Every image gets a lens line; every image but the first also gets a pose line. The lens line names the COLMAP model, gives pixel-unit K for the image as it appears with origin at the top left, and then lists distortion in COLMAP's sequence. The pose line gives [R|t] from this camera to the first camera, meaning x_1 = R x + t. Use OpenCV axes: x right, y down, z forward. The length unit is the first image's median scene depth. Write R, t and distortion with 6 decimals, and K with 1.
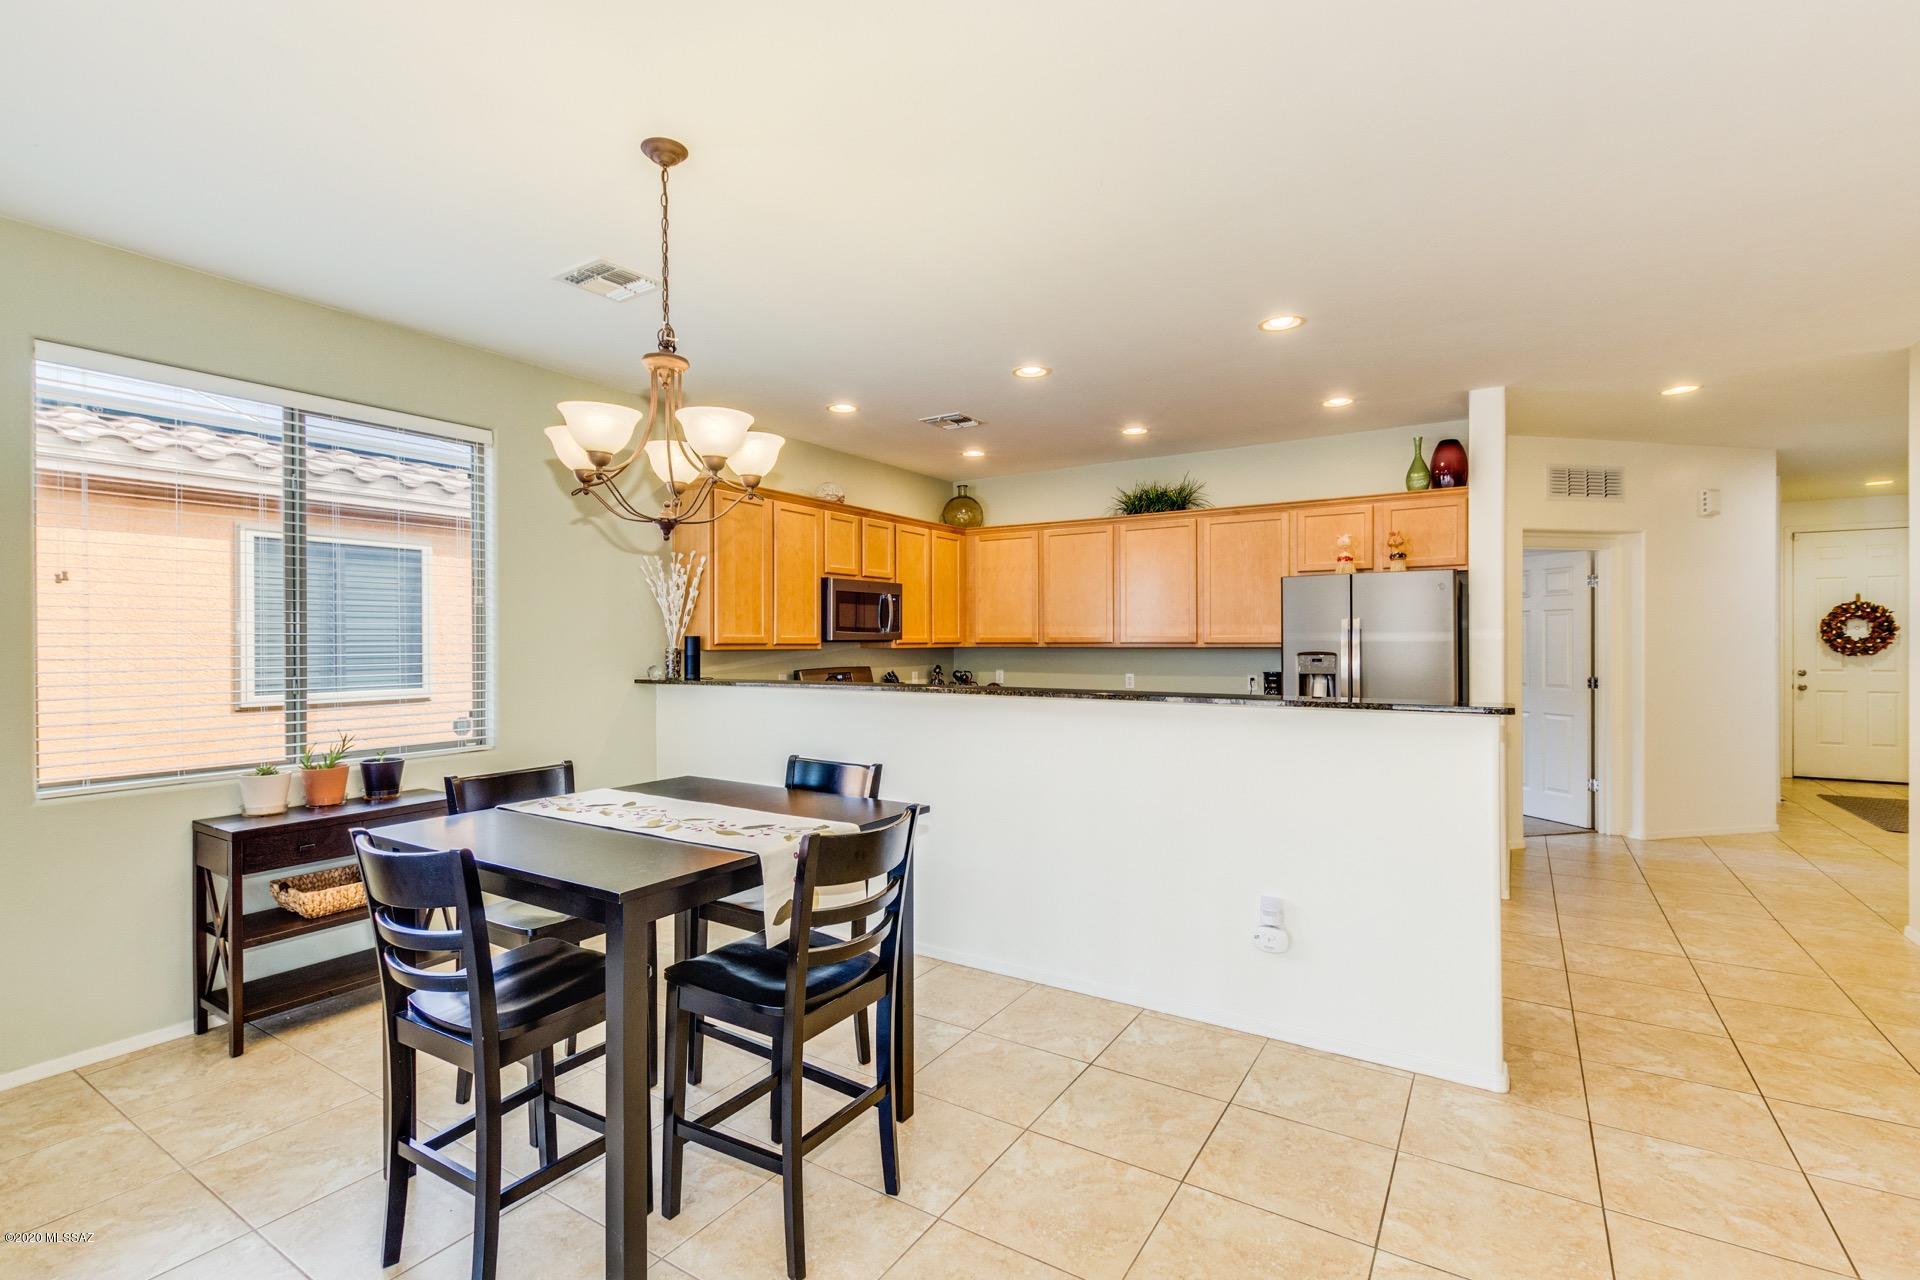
lens RADIAL K [[870.8, 0, 961.1], [0, 870.8, 632.8], [0, 0, 1]] dist [0.004642, -0.002087]
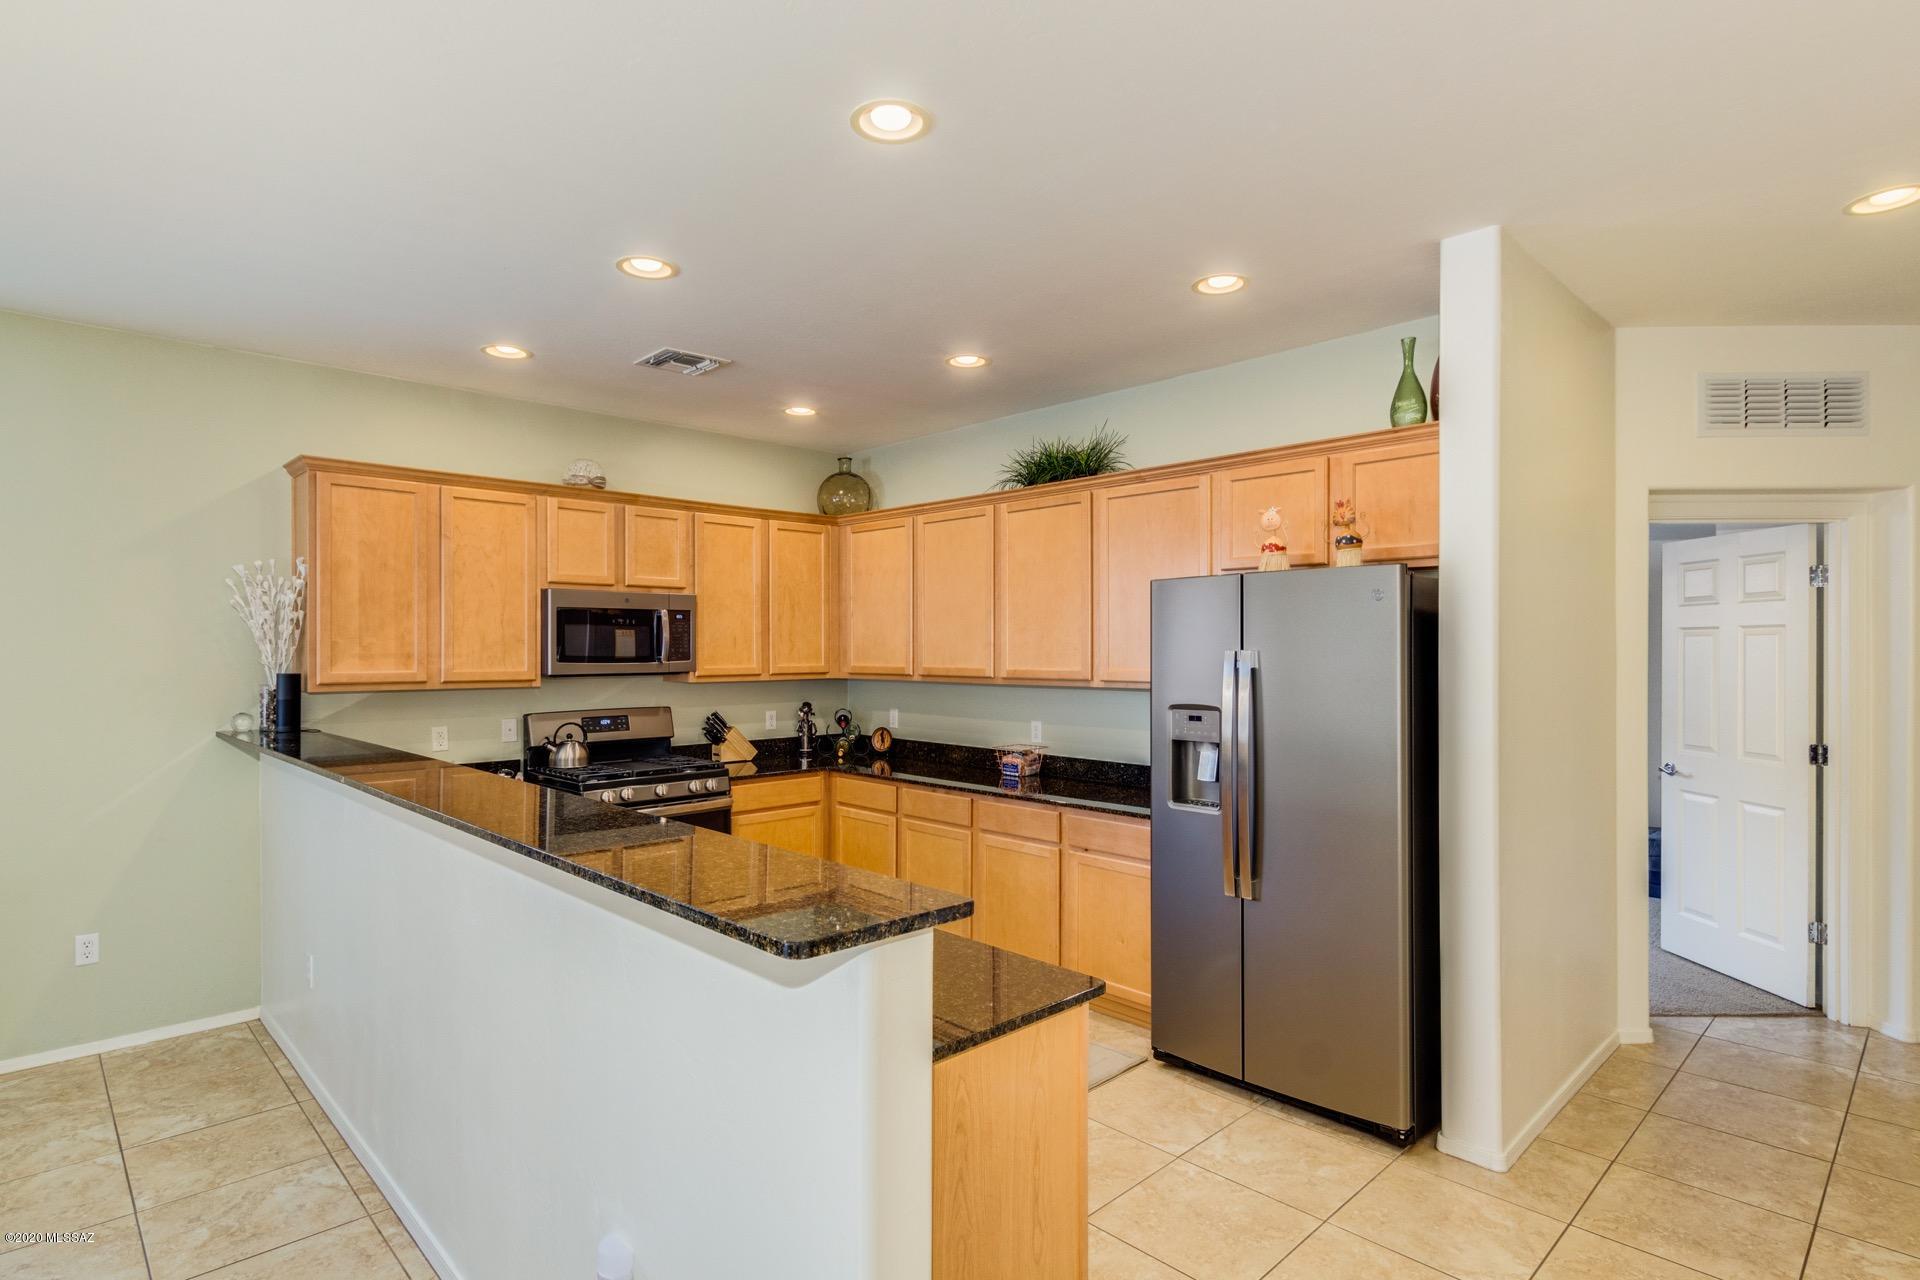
lens RADIAL K [[986.6, 0, 955.3], [0, 986.6, 642.0], [0, 0, 1]] dist [0.000088, 0.000333]
pose [[0.972591, 0.000118, -0.232522, 0.337535], [0.000798, 0.999992, 0.003842, -0.019908], [0.232521, -0.003922, 0.972583, 0.250136]]
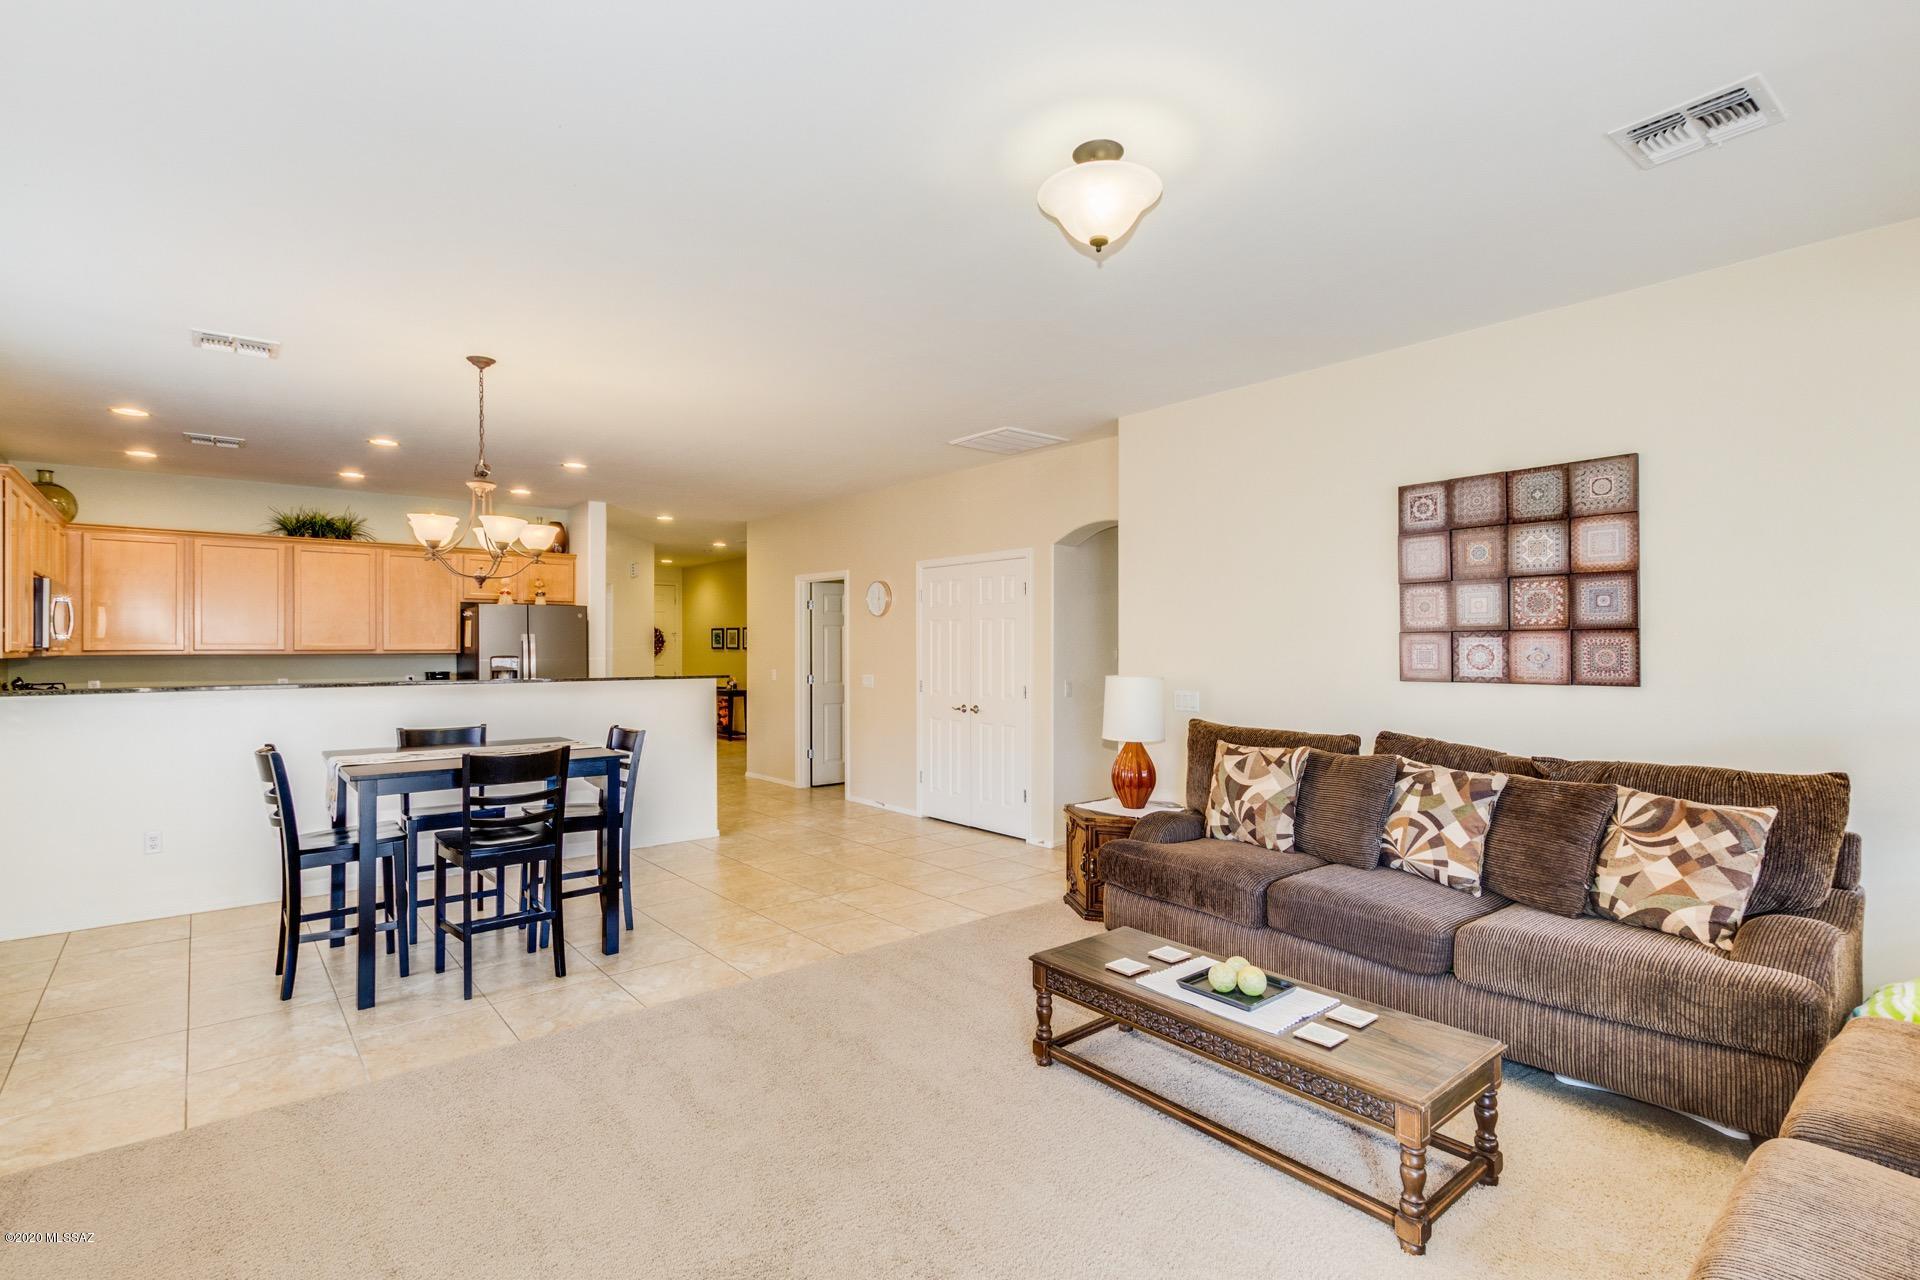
lens RADIAL K [[938.8, 0, 946.7], [0, 938.8, 632.6], [0, 0, 1]] dist [0.014095, -0.006841]
pose [[0.318554, 0.011886, 0.947830, -0.729725], [-0.003662, 0.999929, -0.011309, -0.001823], [-0.947898, 0.000131, 0.318575, -0.191392]]
